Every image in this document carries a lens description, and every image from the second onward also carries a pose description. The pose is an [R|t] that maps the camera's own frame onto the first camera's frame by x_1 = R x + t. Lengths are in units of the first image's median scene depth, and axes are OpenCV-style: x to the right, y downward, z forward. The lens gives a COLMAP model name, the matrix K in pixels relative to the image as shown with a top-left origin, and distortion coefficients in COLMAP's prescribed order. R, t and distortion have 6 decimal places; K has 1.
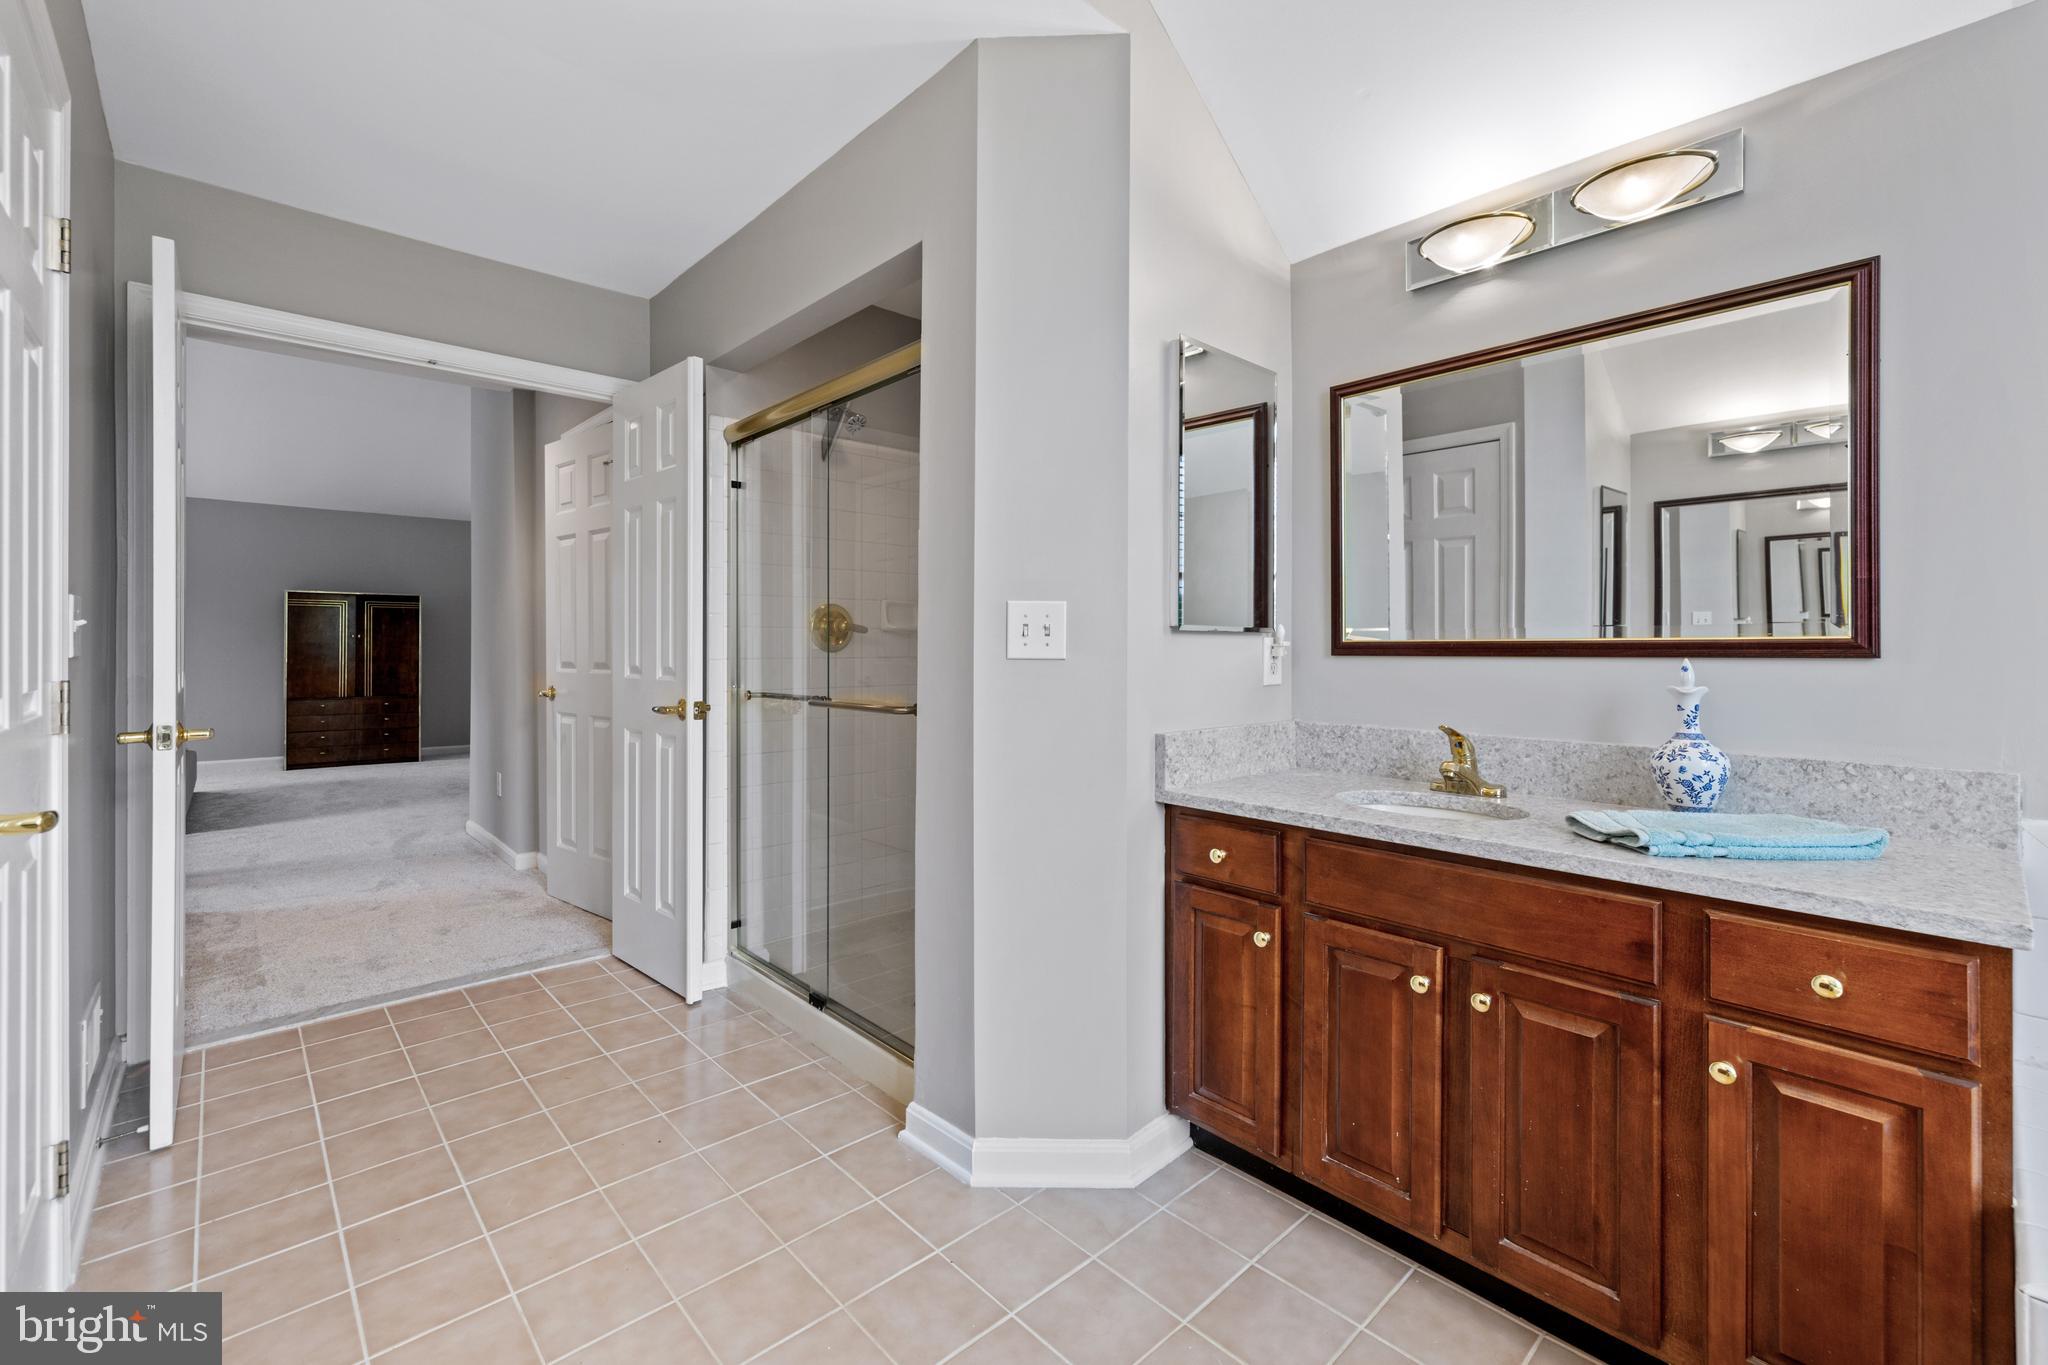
lens RADIAL K [[867.4, 0, 1026.0], [0, 867.4, 679.9], [0, 0, 1]] dist [-0.000774, 0.000209]
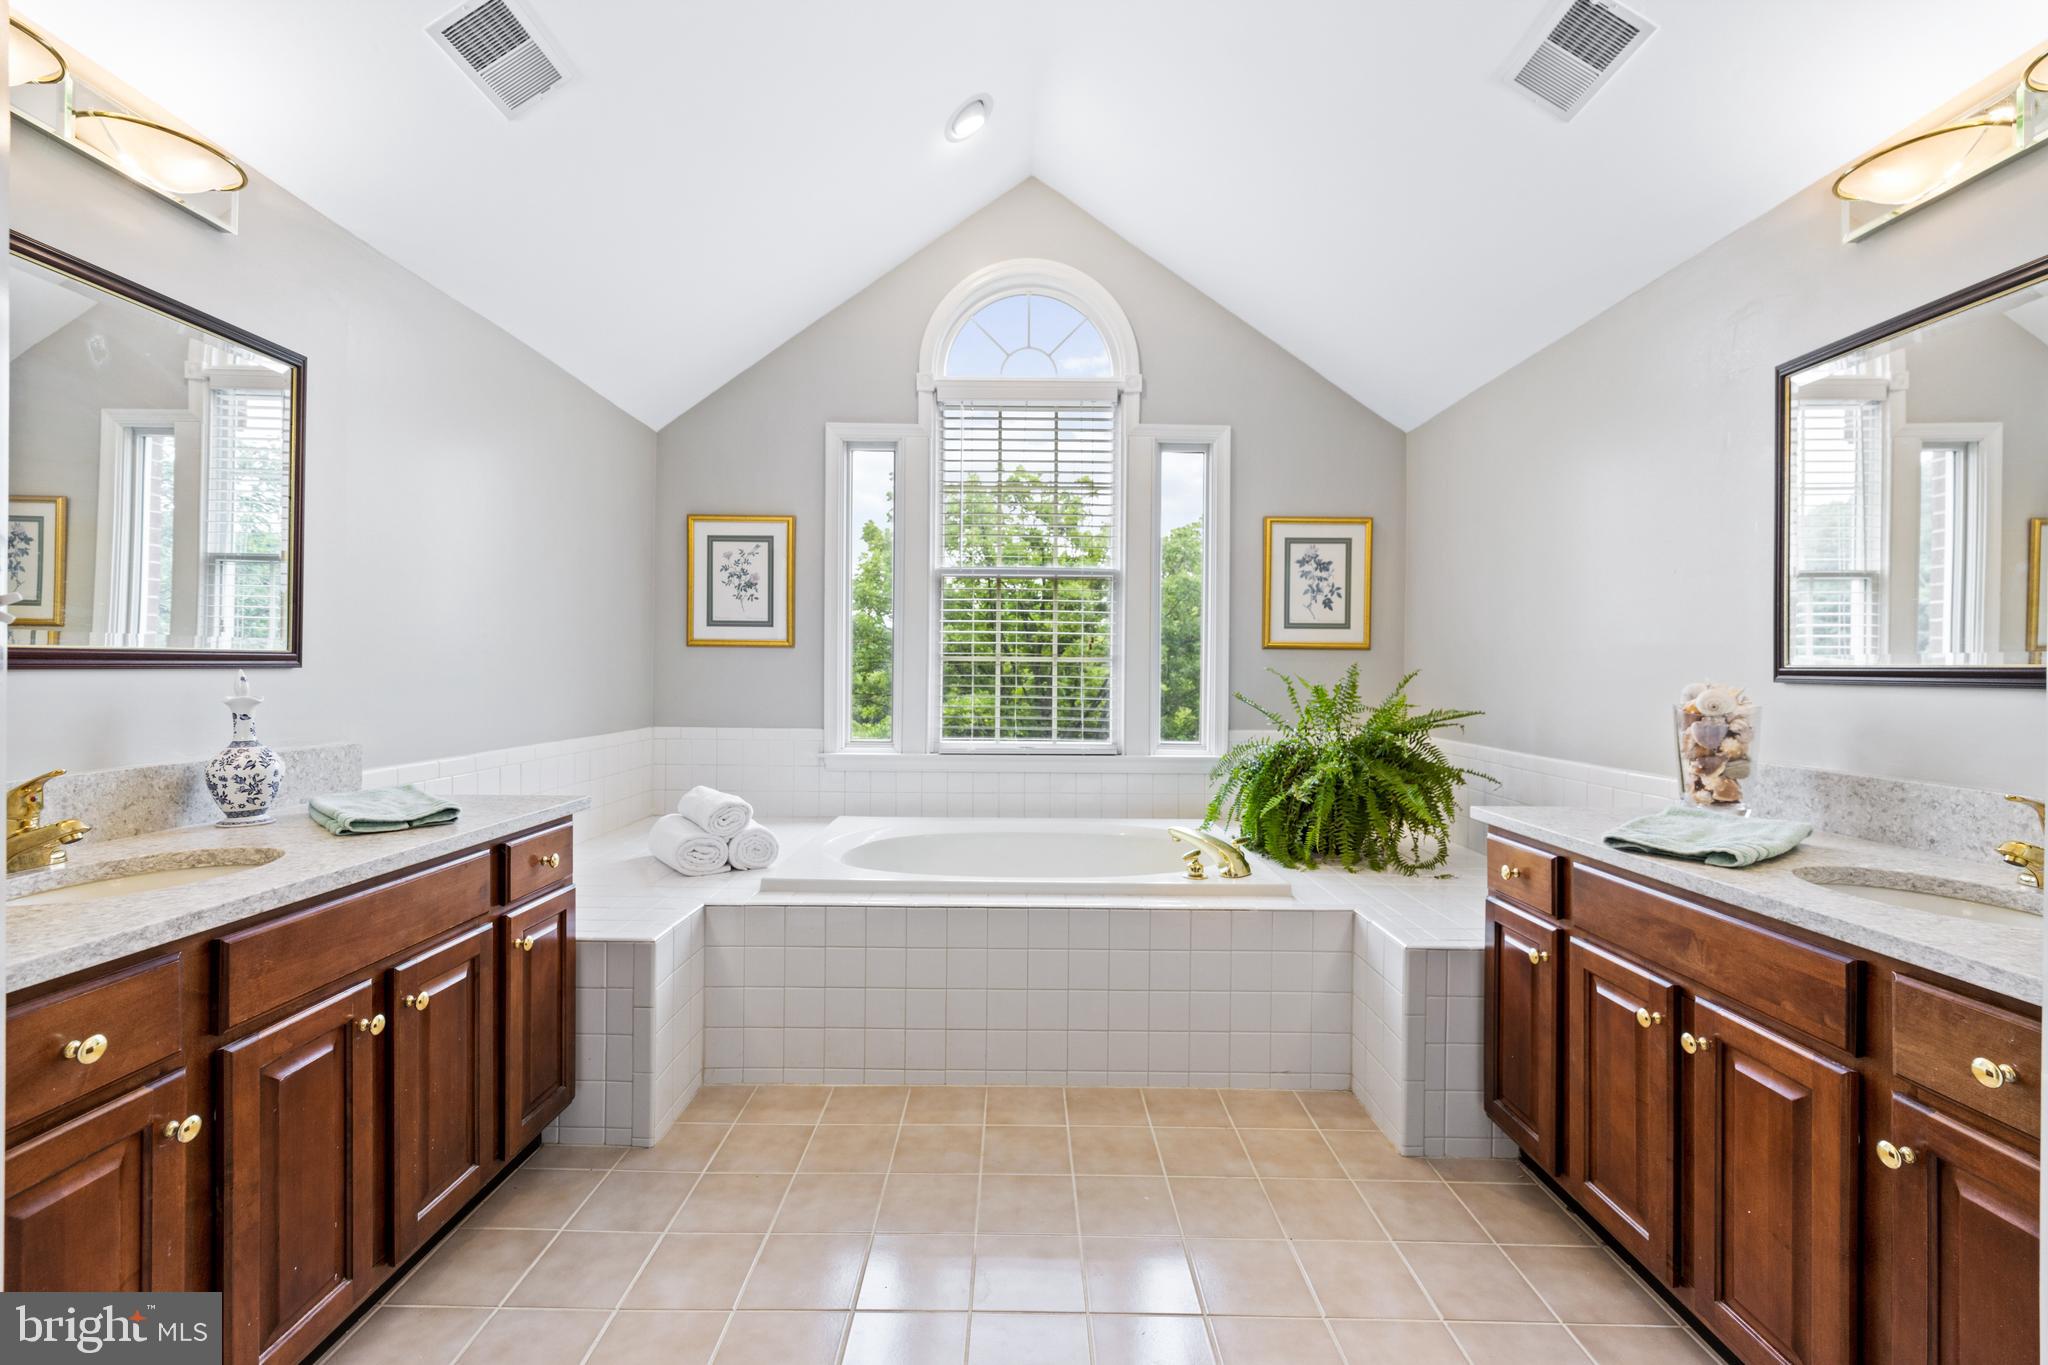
lens RADIAL K [[867.4, 0, 1026.7], [0, 867.4, 668.0], [0, 0, 1]] dist [-0.000774, 0.000209]
pose [[-0.728414, -0.013819, 0.684998, -0.637009], [0.013583, 0.999309, 0.034604, -0.048833], [-0.685003, 0.034510, -0.727722, 1.112783]]
